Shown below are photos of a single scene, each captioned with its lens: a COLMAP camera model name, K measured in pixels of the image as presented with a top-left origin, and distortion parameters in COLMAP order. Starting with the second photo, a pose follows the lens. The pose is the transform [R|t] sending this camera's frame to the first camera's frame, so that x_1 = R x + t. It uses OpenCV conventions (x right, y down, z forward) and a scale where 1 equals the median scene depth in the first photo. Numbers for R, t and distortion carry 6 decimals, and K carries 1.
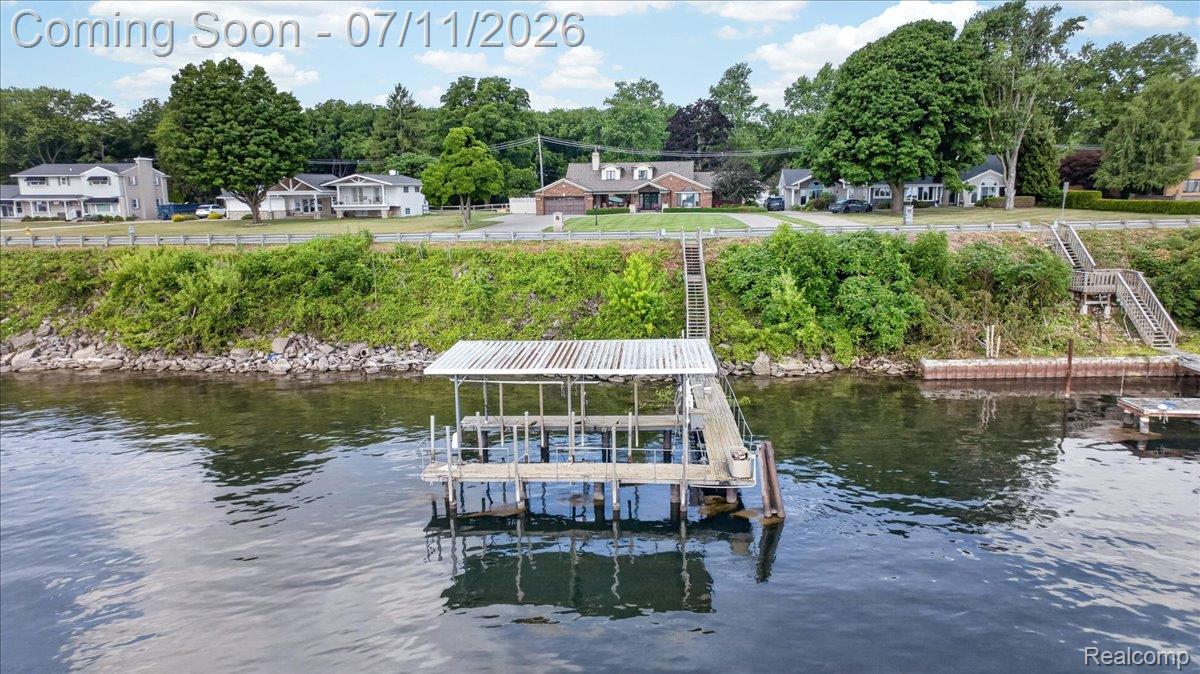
lens RADIAL K [[886.1, 0, 600.0], [0, 886.1, 337.0], [0, 0, 1]] dist [0.005177, 0.002182]
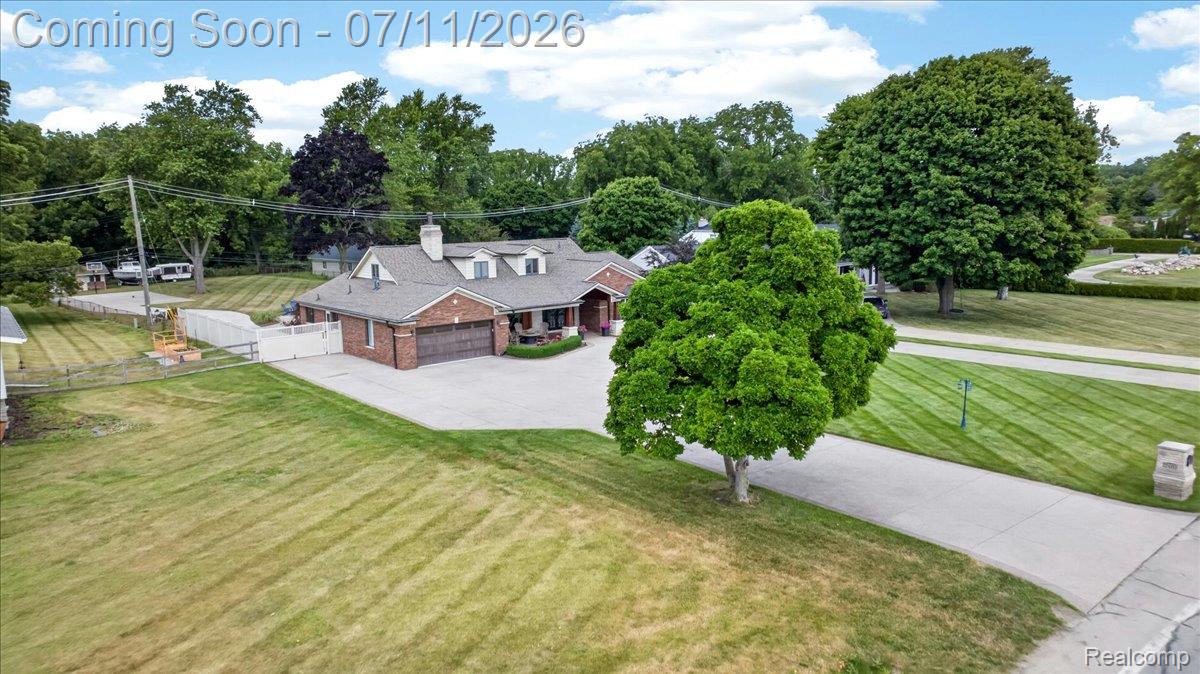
lens RADIAL K [[886.1, 0, 600.0], [0, 886.1, 337.0], [0, 0, 1]] dist [0.005177, 0.002182]
pose [[0.709022, -0.090752, 0.699323, -0.313899], [0.117525, 0.993022, 0.009711, -0.146937], [-0.695325, 0.075303, 0.714740, 0.612310]]
